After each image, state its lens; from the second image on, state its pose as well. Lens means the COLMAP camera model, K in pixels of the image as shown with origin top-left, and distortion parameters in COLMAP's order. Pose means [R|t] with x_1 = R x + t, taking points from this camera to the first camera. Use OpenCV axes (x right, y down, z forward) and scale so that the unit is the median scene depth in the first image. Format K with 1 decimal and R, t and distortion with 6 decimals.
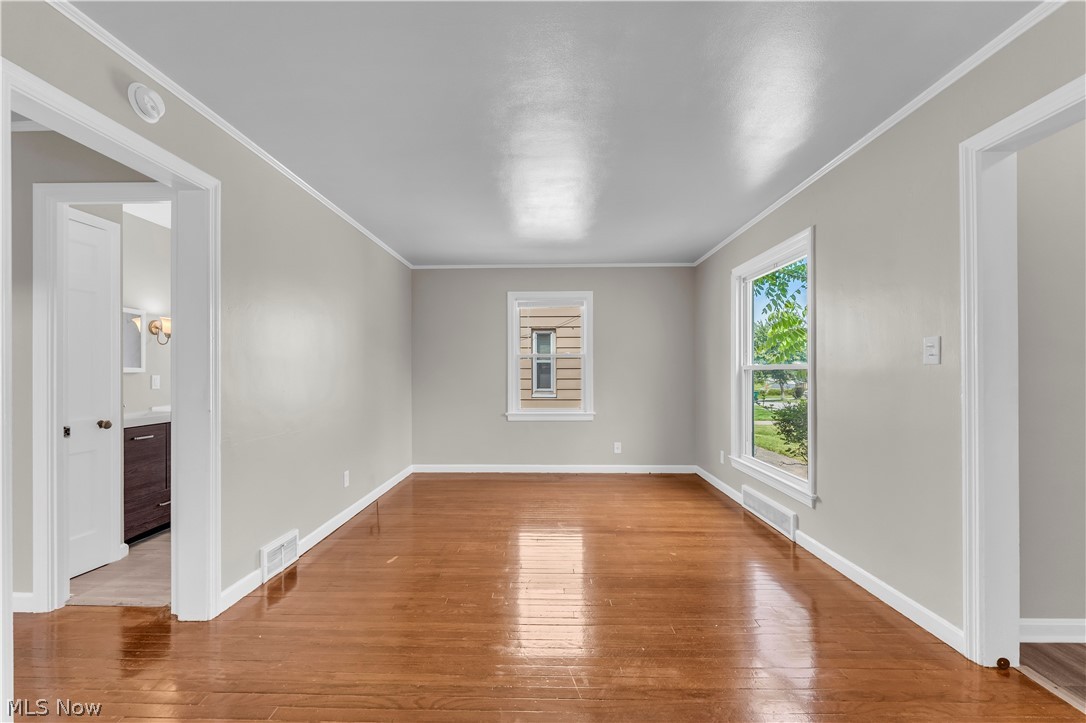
lens RADIAL K [[444.1, 0, 531.7], [0, 444.1, 365.4], [0, 0, 1]] dist [-0.001496, -0.000779]
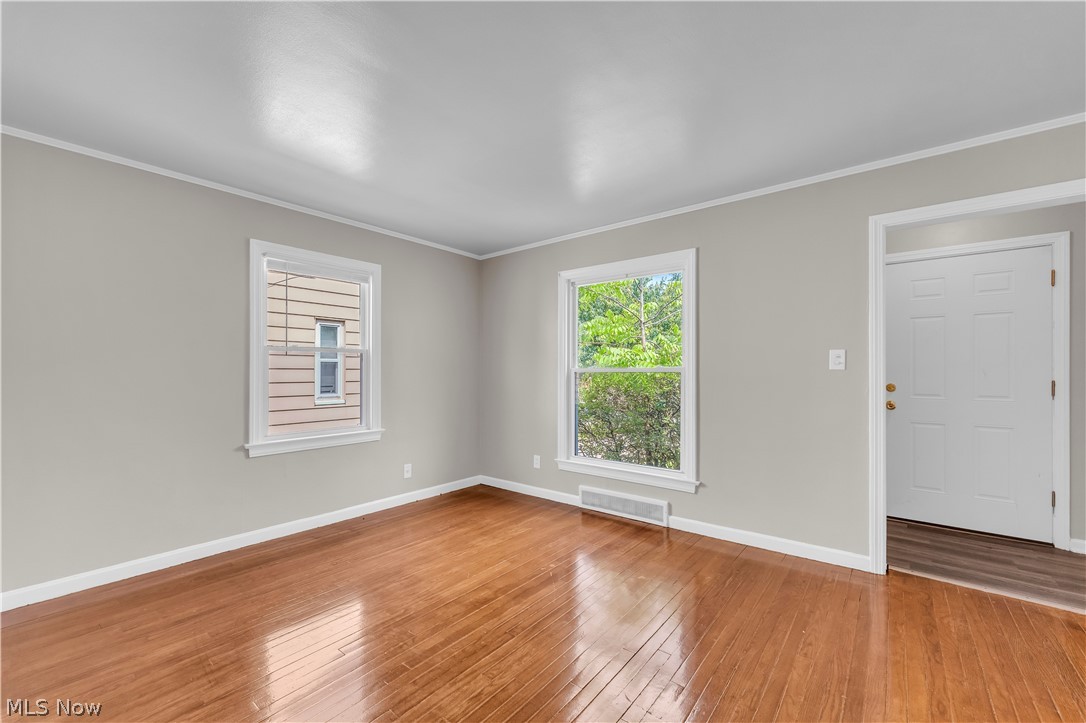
lens RADIAL K [[444.1, 0, 537.7], [0, 444.1, 366.4], [0, 0, 1]] dist [-0.001496, -0.000779]
pose [[0.609269, 0.009669, 0.792904, -0.317242], [-0.011509, 0.999928, -0.003350, 0.001030], [-0.792880, -0.007085, 0.609337, 0.373452]]
